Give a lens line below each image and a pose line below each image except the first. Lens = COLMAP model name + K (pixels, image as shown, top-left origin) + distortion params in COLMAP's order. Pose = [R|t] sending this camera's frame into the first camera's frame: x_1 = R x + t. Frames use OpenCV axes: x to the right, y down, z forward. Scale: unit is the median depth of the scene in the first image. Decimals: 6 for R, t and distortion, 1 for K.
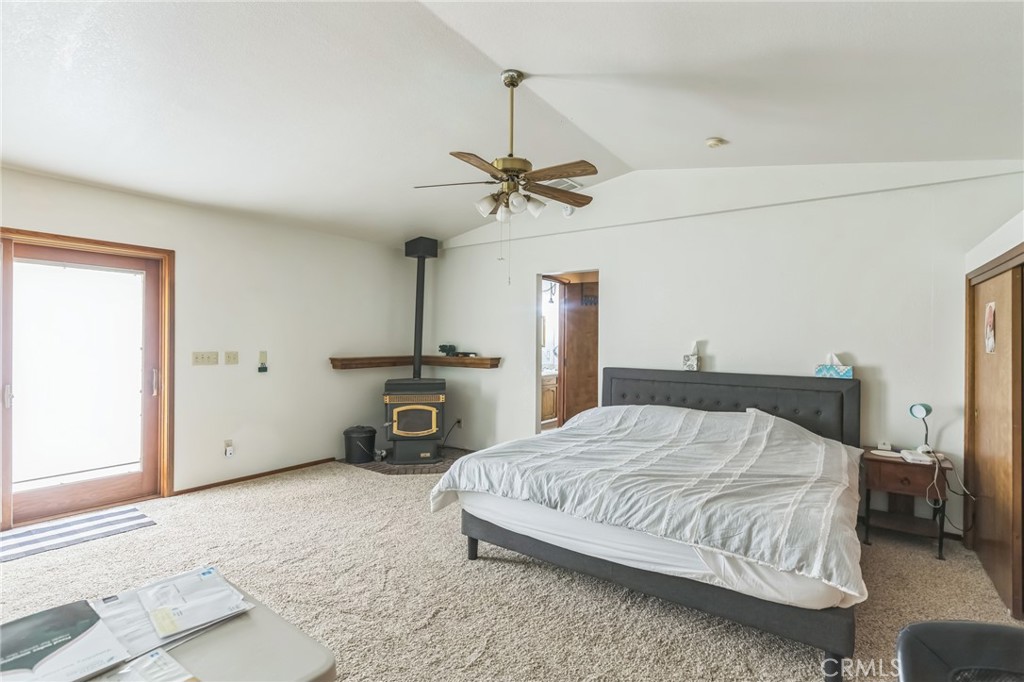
lens RADIAL K [[482.4, 0, 513.8], [0, 482.4, 339.4], [0, 0, 1]] dist [0.005859, -0.000246]
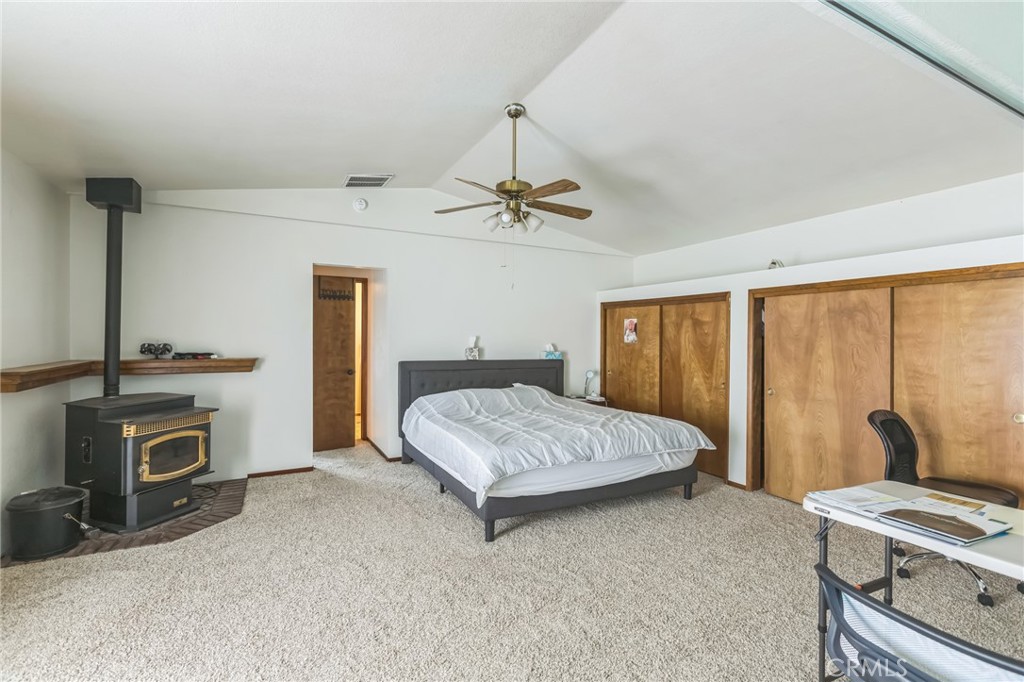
lens RADIAL K [[457.7, 0, 512.4], [0, 457.7, 339.3], [0, 0, 1]] dist [0.004737, -0.000008]
pose [[0.471403, -0.009760, 0.881864, -0.580596], [-0.004120, 0.999903, 0.013269, -0.006271], [-0.881908, -0.009888, 0.471317, 0.288166]]
